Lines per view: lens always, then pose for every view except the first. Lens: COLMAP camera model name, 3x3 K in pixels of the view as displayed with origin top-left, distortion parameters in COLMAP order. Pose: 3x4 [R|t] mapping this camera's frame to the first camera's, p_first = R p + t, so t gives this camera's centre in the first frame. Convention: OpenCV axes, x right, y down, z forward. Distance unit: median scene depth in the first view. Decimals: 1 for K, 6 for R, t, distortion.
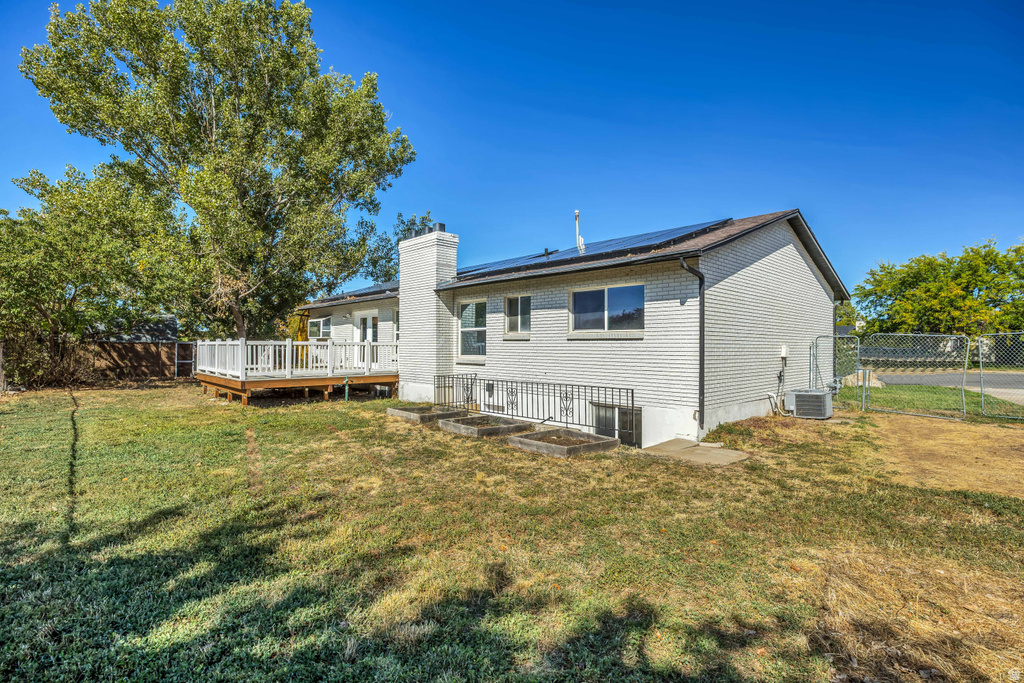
lens RADIAL K [[496.5, 0, 512.1], [0, 496.5, 342.6], [0, 0, 1]] dist [-0.001210, -0.000300]
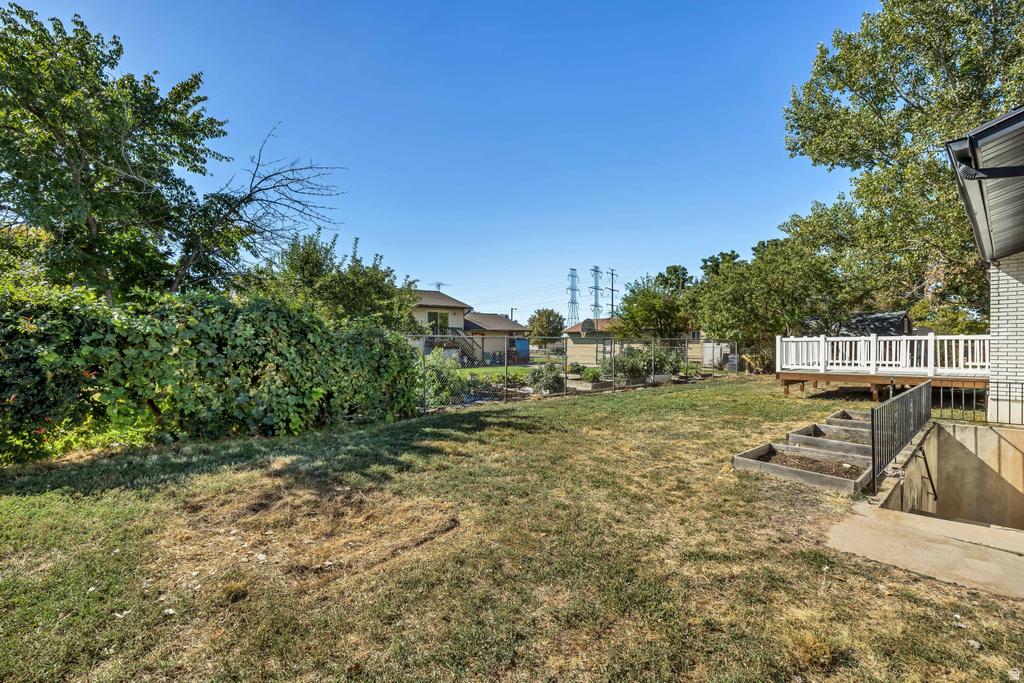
lens RADIAL K [[463.6, 0, 512.5], [0, 463.6, 347.6], [0, 0, 1]] dist [0.000734, -0.000011]
pose [[-0.026320, 0.003429, -0.999648, 0.417484], [0.011413, 0.999930, 0.003129, 0.007267], [0.999588, -0.011327, -0.026357, 0.286403]]
